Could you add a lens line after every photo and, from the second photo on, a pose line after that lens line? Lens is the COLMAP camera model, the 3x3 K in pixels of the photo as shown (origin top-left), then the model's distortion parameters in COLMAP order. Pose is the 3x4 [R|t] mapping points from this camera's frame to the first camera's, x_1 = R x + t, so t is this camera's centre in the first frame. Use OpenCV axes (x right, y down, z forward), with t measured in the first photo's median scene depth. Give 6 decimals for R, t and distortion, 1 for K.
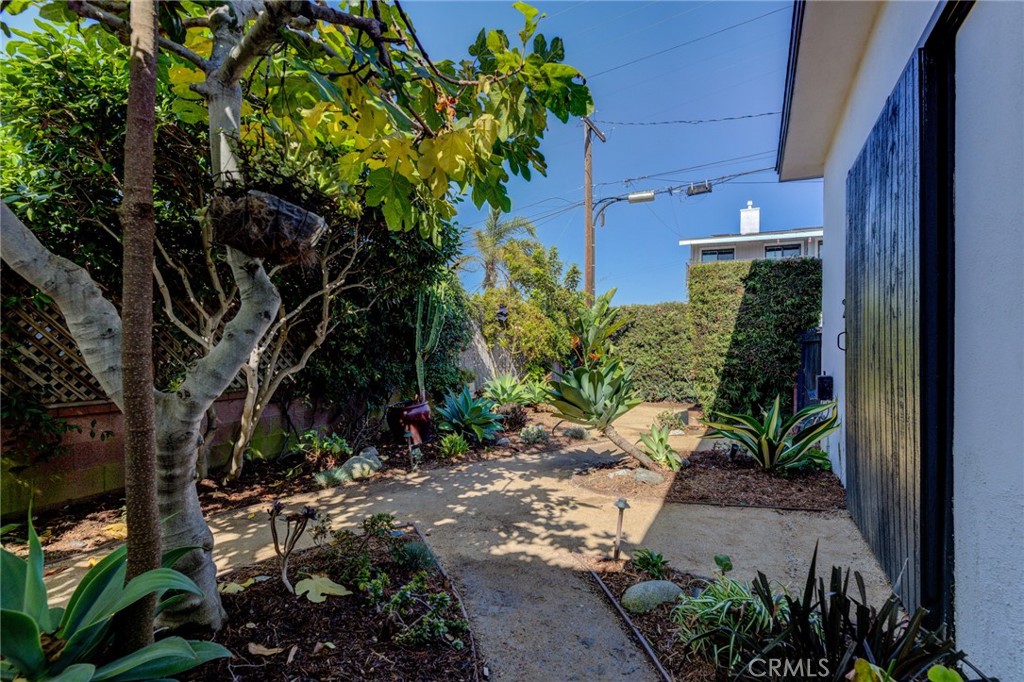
lens RADIAL K [[553.5, 0, 510.3], [0, 553.5, 344.7], [0, 0, 1]] dist [0.000808, -0.000047]
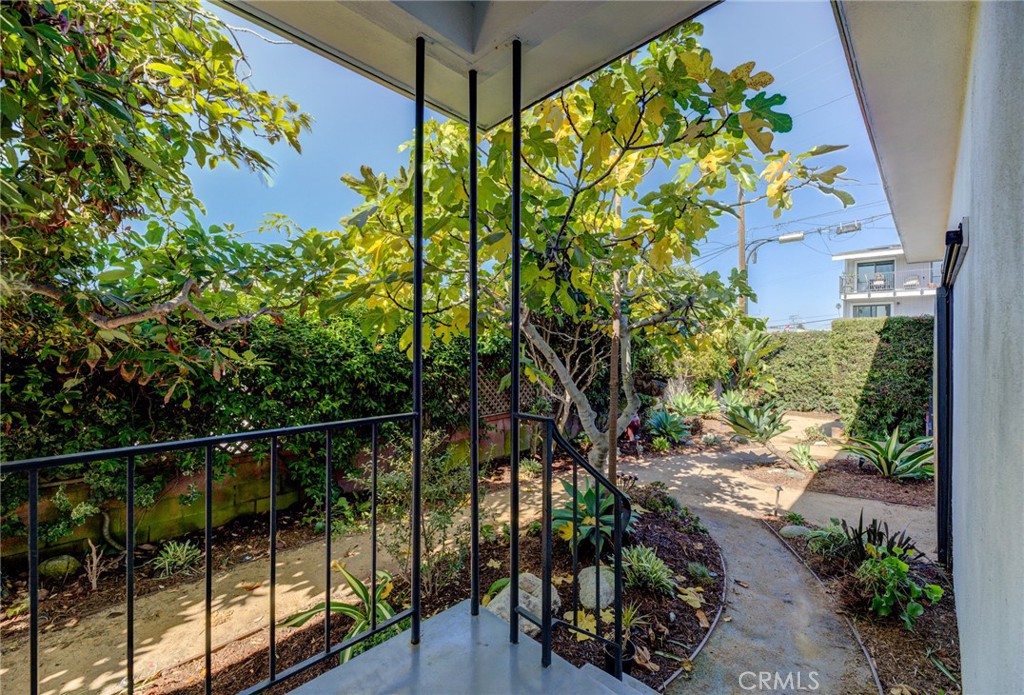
lens RADIAL K [[433.9, 0, 512.0], [0, 433.9, 347.5], [0, 0, 1]] dist [-0.002705, -0.000478]
pose [[0.942050, -0.003916, -0.335450, -0.096320], [0.001689, 0.999975, -0.006930, -0.114344], [0.335469, 0.005962, 0.942032, -0.434200]]
